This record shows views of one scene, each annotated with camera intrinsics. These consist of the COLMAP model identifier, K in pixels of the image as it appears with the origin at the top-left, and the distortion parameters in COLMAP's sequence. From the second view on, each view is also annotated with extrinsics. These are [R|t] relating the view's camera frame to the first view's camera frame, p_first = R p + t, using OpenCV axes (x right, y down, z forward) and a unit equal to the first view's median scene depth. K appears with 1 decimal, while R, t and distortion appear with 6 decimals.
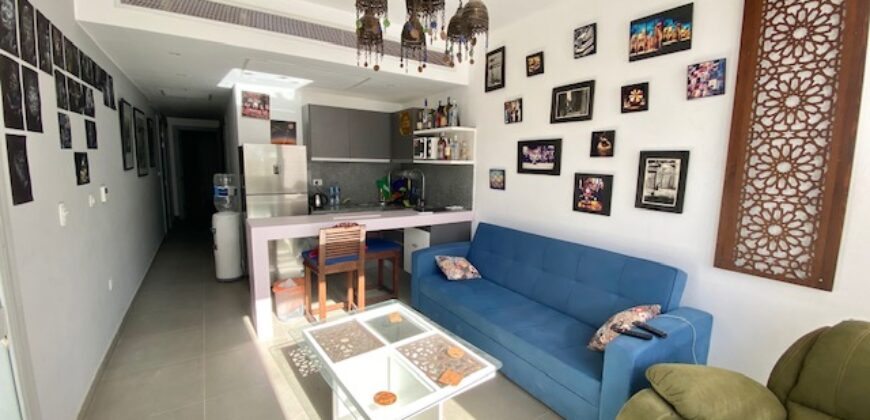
lens RADIAL K [[339.0, 0, 434.6], [0, 339.0, 205.5], [0, 0, 1]] dist [-0.024675, -0.001706]
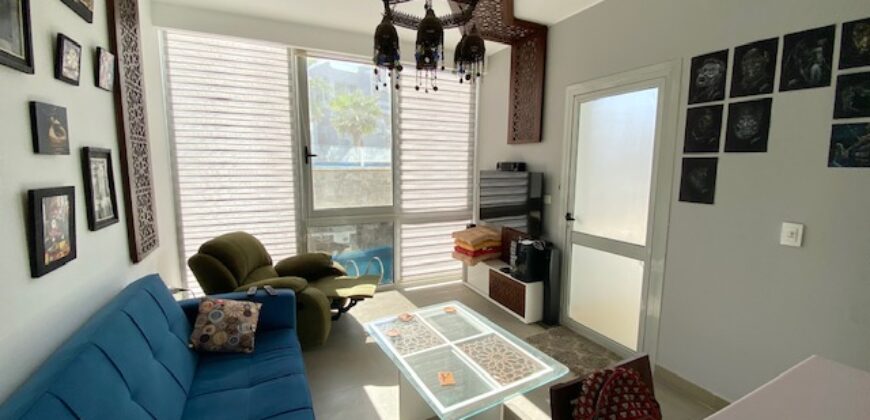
lens RADIAL K [[339.0, 0, 413.4], [0, 339.0, 203.3], [0, 0, 1]] dist [-0.024675, -0.001706]
pose [[-0.985354, -0.041208, 0.165467, -0.120033], [-0.002019, 0.973112, 0.230322, -0.178708], [-0.170509, 0.226615, -0.958943, 1.331070]]
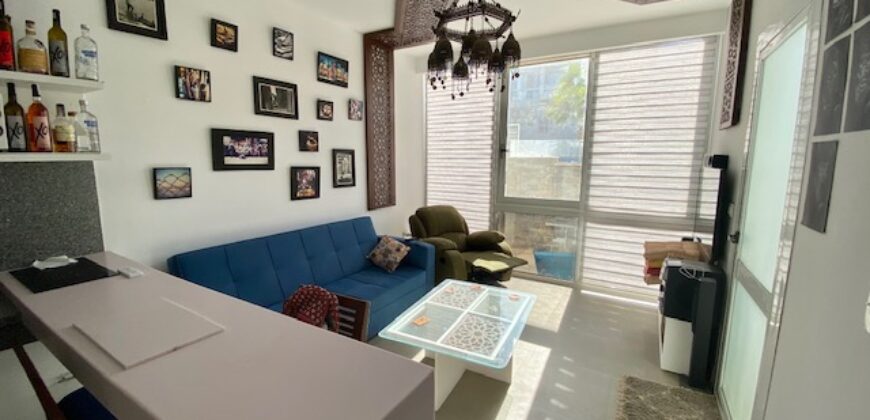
lens RADIAL K [[339.0, 0, 433.4], [0, 339.0, 204.2], [0, 0, 1]] dist [-0.024675, -0.001706]
pose [[-0.419554, -0.142514, 0.896473, -0.783090], [0.091802, 0.975873, 0.198100, -0.153675], [-0.903076, 0.165412, -0.396348, 1.057252]]
